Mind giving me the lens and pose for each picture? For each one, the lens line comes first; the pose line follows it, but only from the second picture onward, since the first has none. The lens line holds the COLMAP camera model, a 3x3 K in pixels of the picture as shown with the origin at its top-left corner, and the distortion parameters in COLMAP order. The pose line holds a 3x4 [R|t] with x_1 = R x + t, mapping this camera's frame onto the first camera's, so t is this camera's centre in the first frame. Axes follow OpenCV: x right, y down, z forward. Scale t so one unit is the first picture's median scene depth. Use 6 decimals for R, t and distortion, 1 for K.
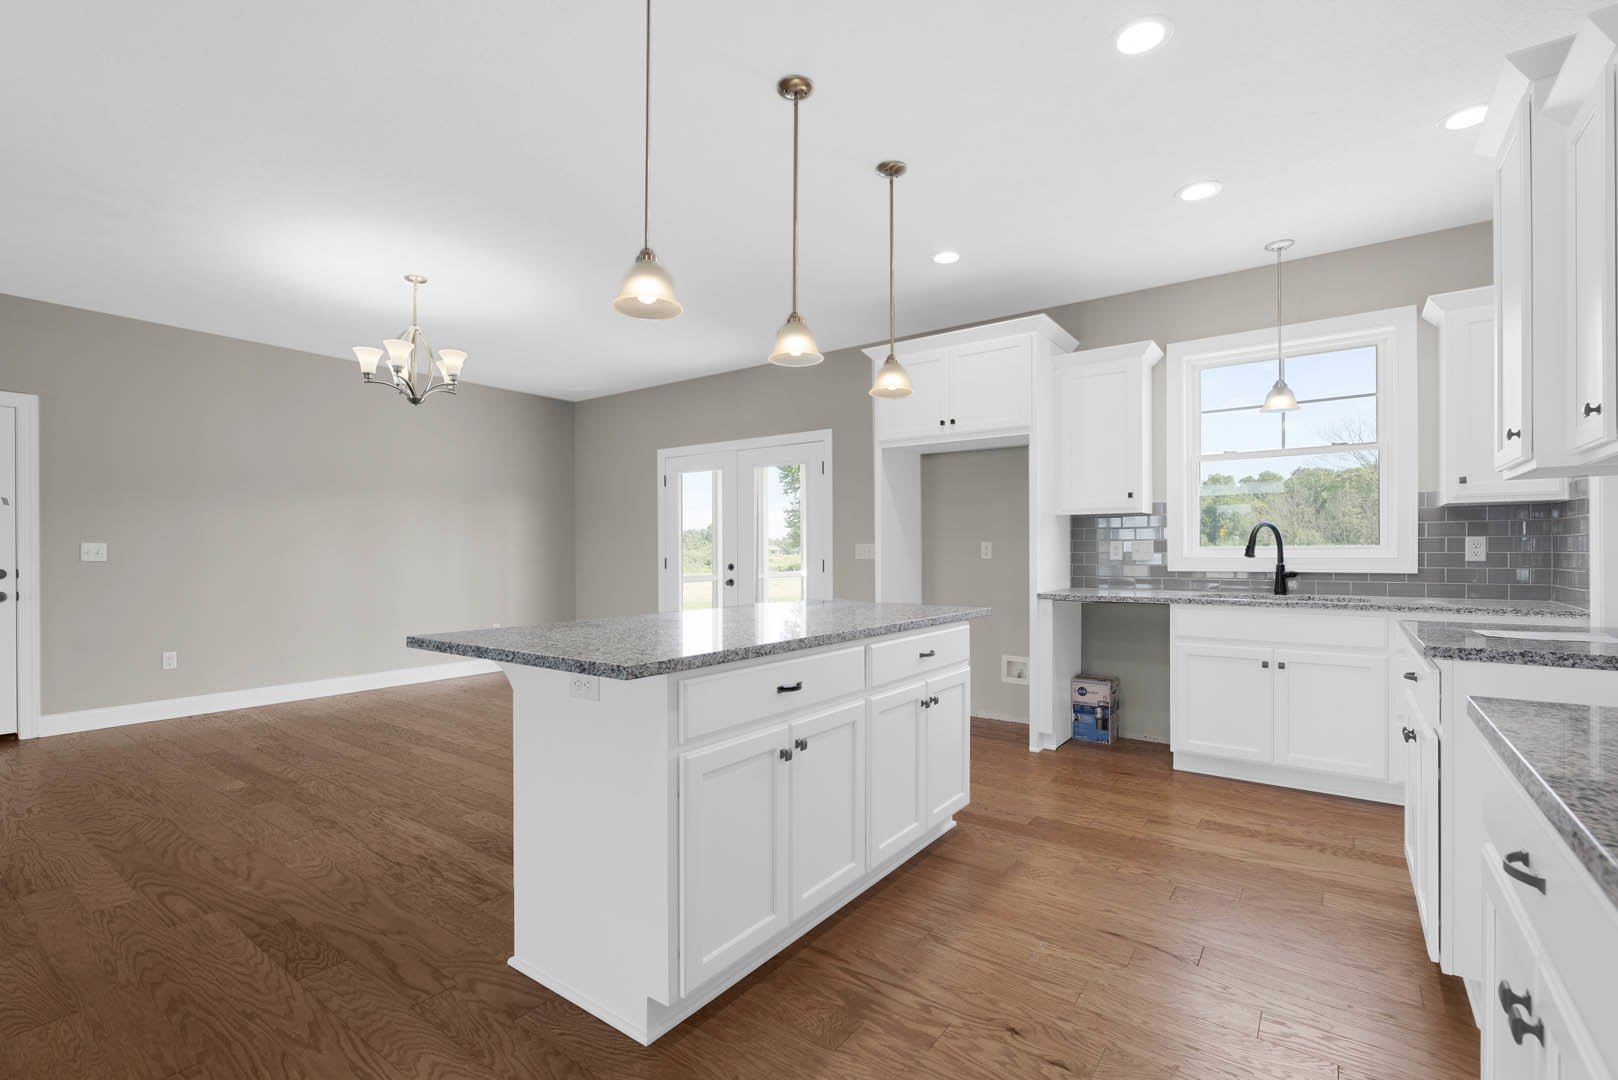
lens RADIAL K [[722.3, 0, 804.6], [0, 722.3, 556.7], [0, 0, 1]] dist [-0.004268, 0.000858]
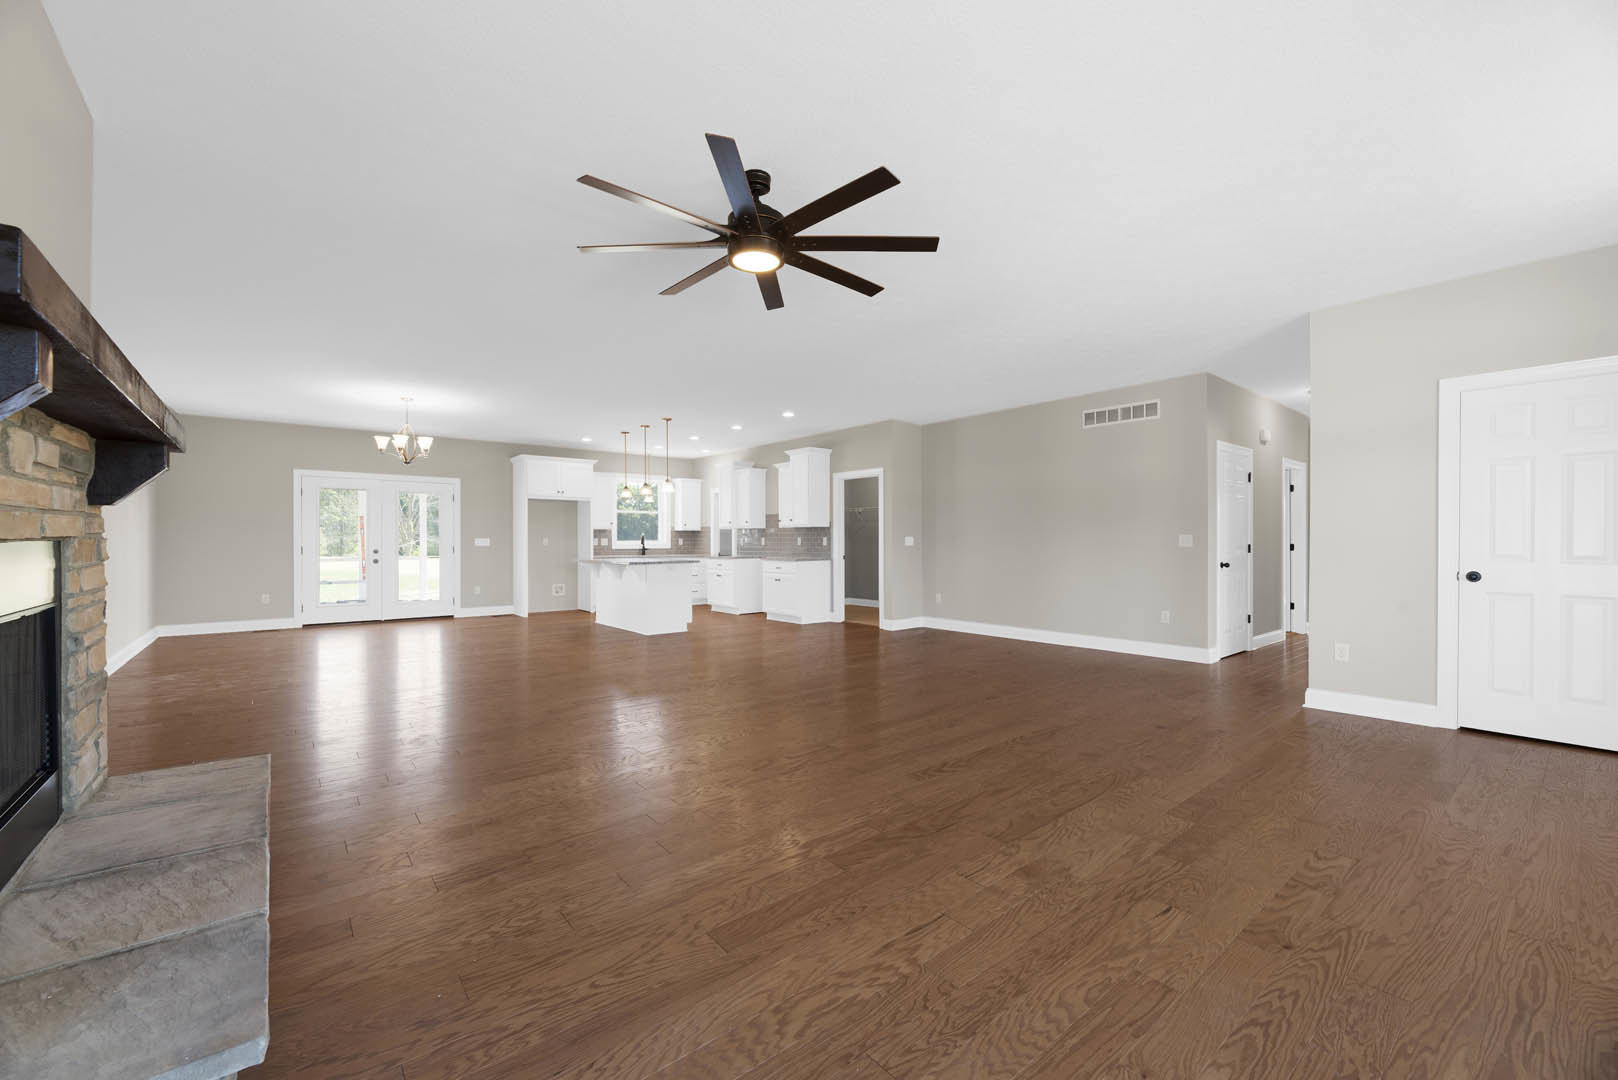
lens RADIAL K [[655.4, 0, 802.5], [0, 655.4, 544.3], [0, 0, 1]] dist [-0.001379, 0.000147]
pose [[0.255210, -0.000090, 0.966886, -3.221696], [0.006881, 0.999975, -0.001723, 0.017606], [-0.966861, 0.007093, 0.255205, -0.754670]]
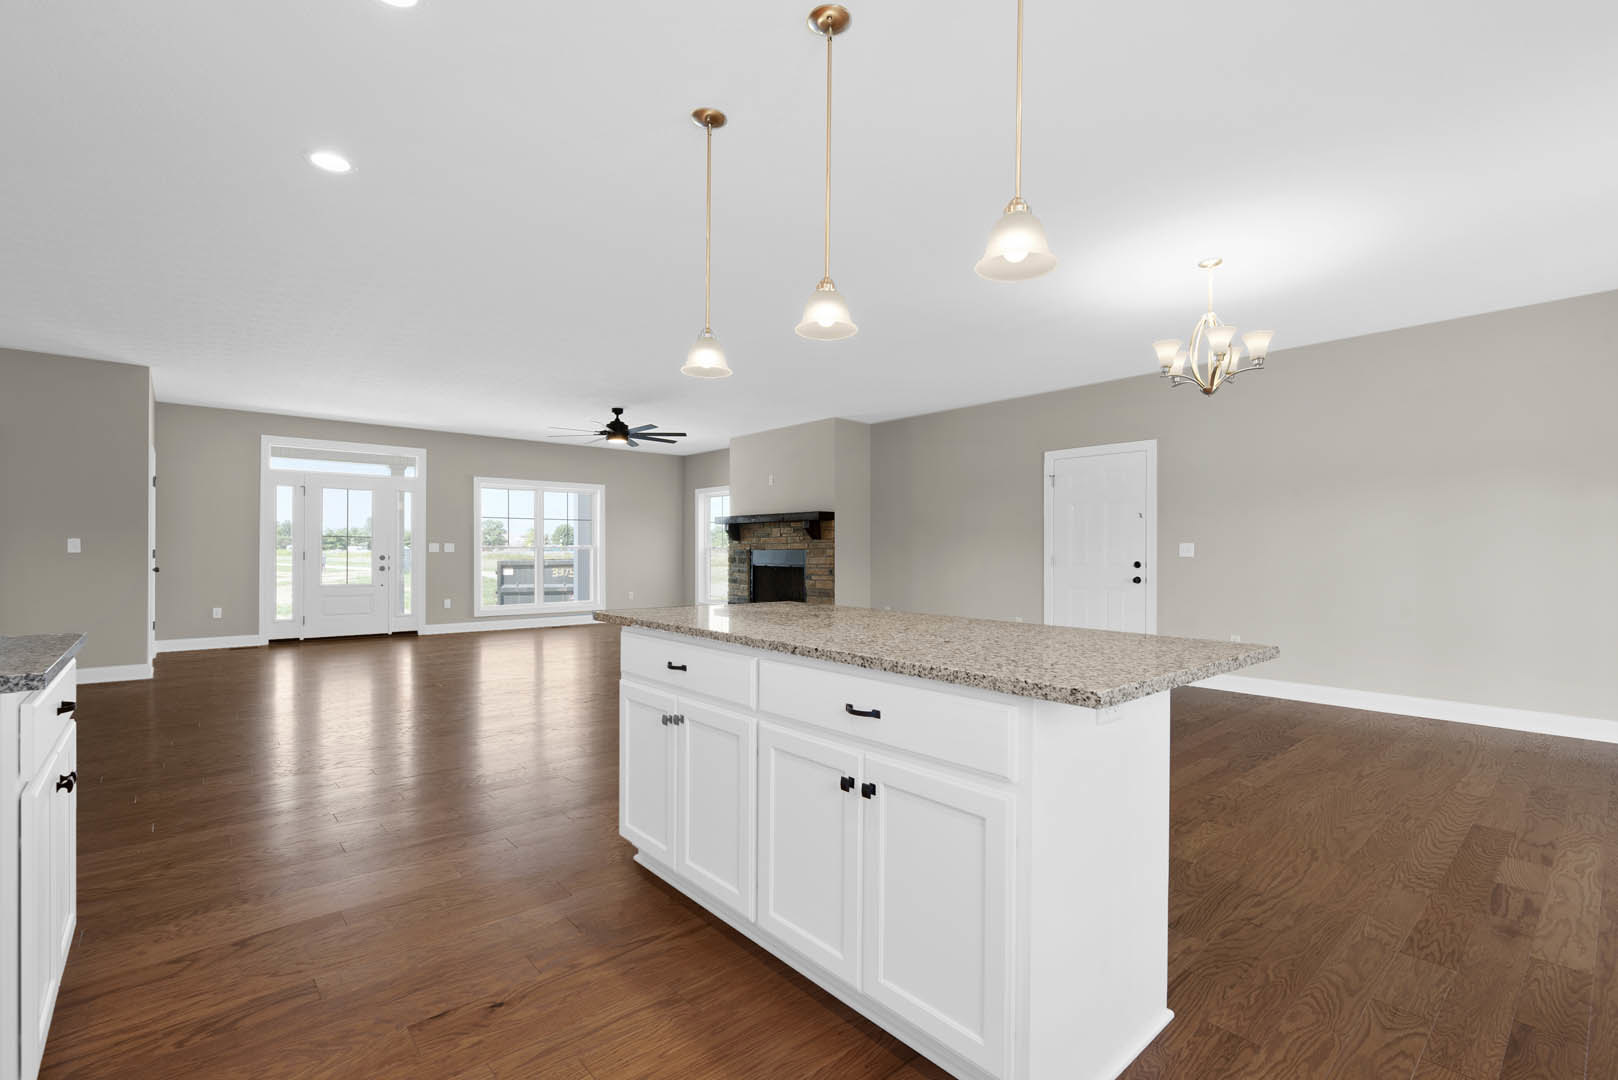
lens RADIAL K [[722.3, 0, 807.4], [0, 722.3, 550.9], [0, 0, 1]] dist [-0.004268, 0.000858]
pose [[-0.212265, 0.002545, -0.977209, 0.830122], [-0.009413, 0.999945, 0.004649, -0.008783], [0.977167, 0.010185, -0.212230, 1.129489]]
